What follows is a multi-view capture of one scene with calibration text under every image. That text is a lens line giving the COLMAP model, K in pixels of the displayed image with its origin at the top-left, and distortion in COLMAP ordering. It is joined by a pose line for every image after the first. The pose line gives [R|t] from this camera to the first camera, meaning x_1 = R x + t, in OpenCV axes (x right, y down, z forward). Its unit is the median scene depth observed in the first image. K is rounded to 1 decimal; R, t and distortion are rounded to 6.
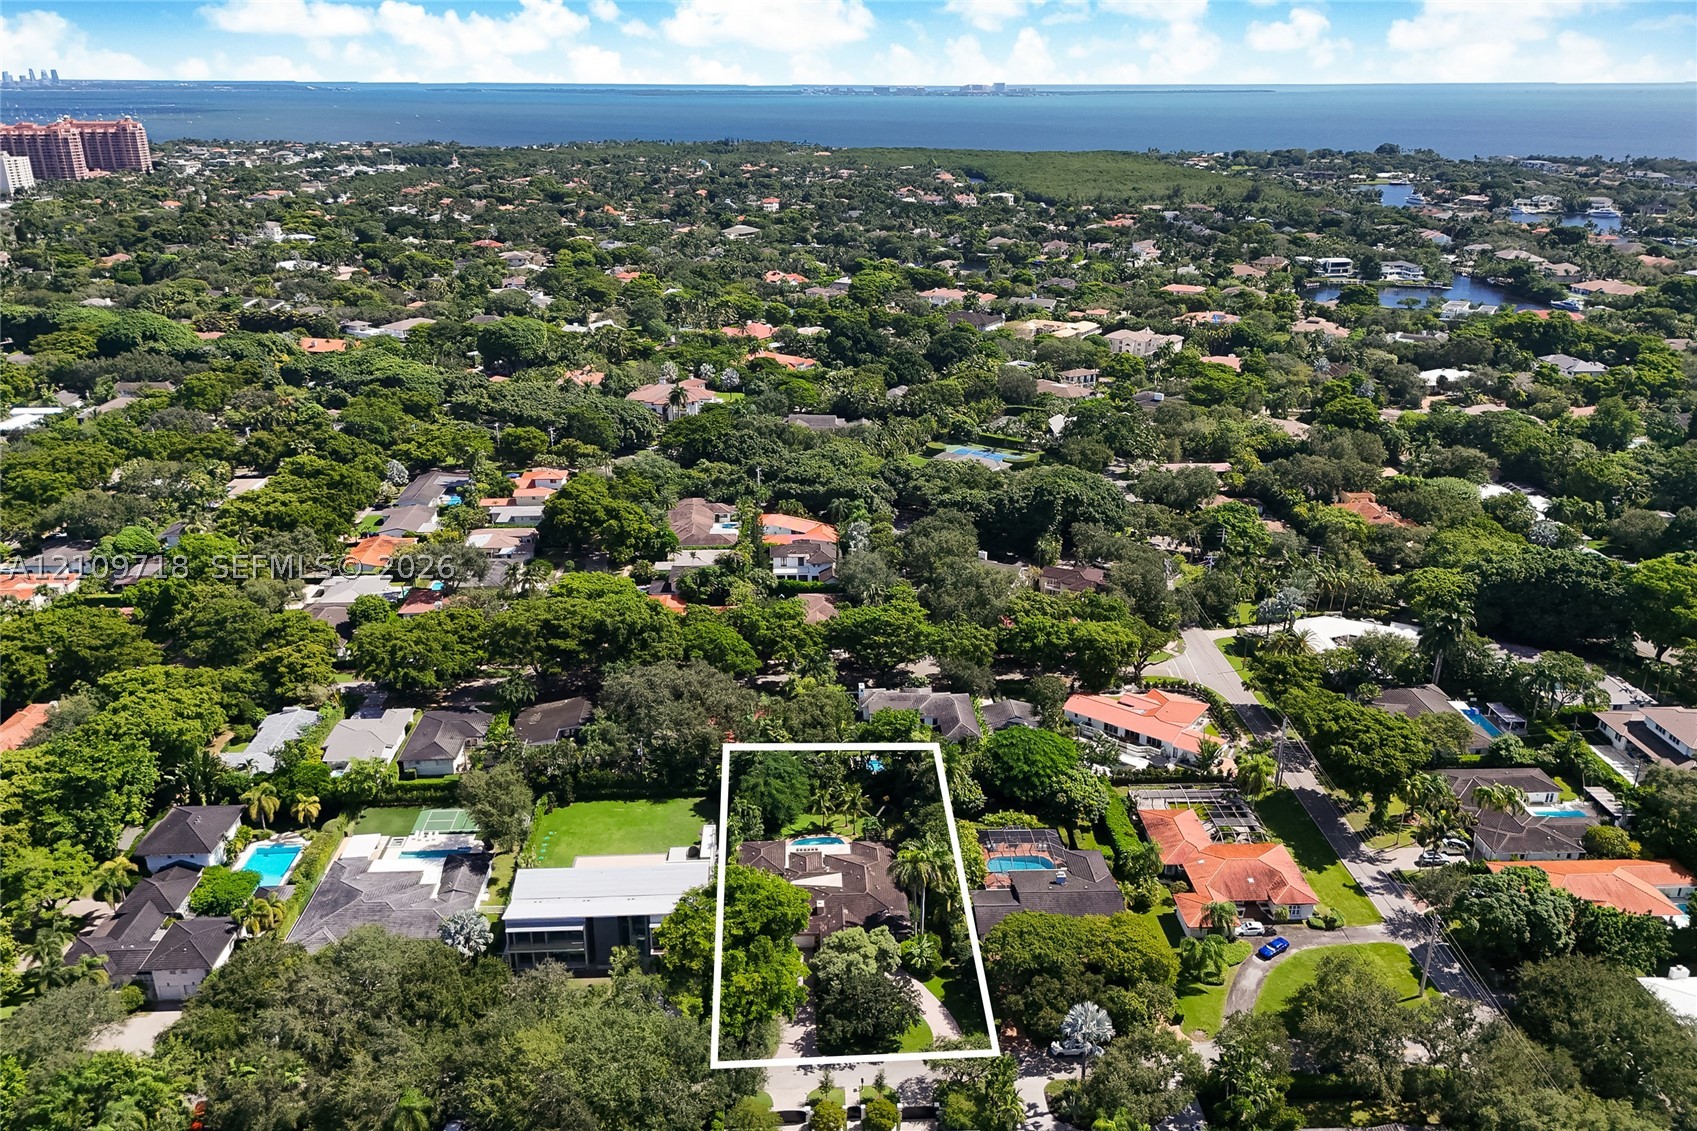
lens RADIAL K [[1237.7, 0, 848.5], [0, 1237.7, 565.5], [0, 0, 1]] dist [0.070876, -0.081885]
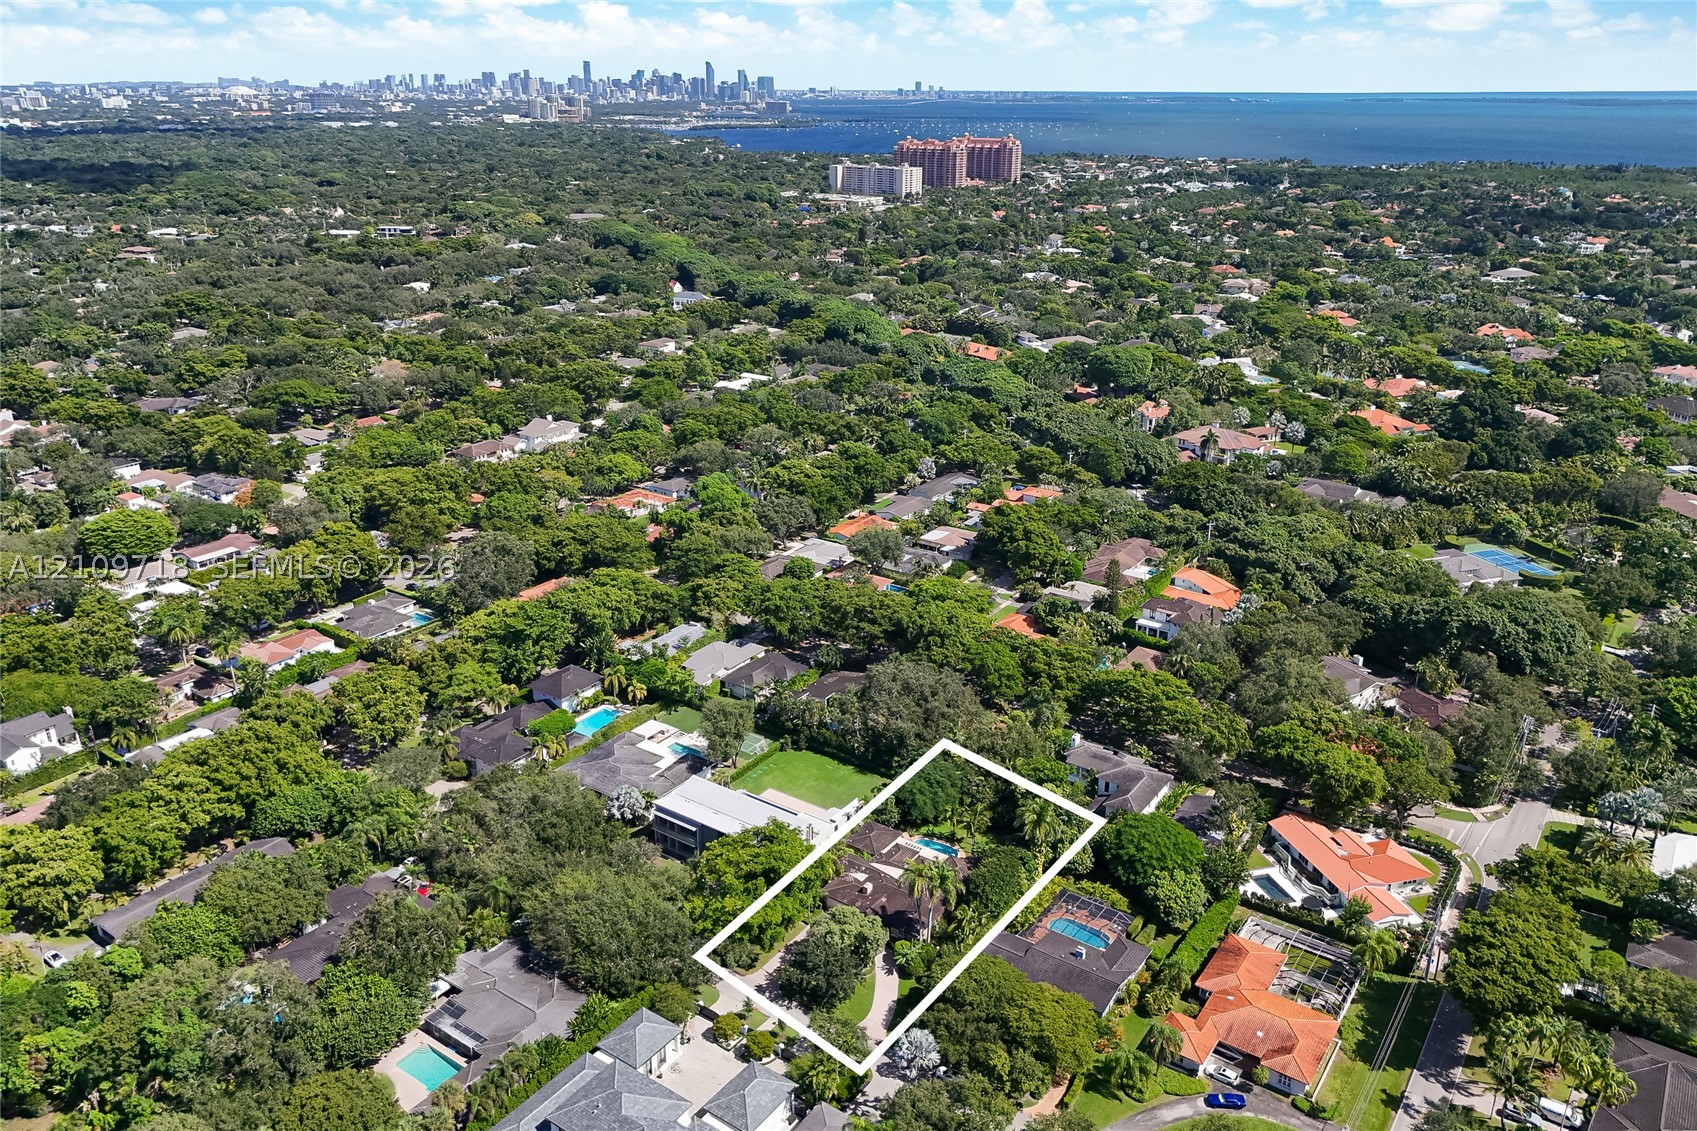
lens RADIAL K [[1237.7, 0, 848.5], [0, 1237.7, 565.5], [0, 0, 1]] dist [0.070876, -0.081885]
pose [[0.788105, 0.218450, -0.575474, 0.323874], [-0.222606, 0.972778, 0.064410, -0.051103], [0.573879, 0.077342, 0.815280, 0.010202]]
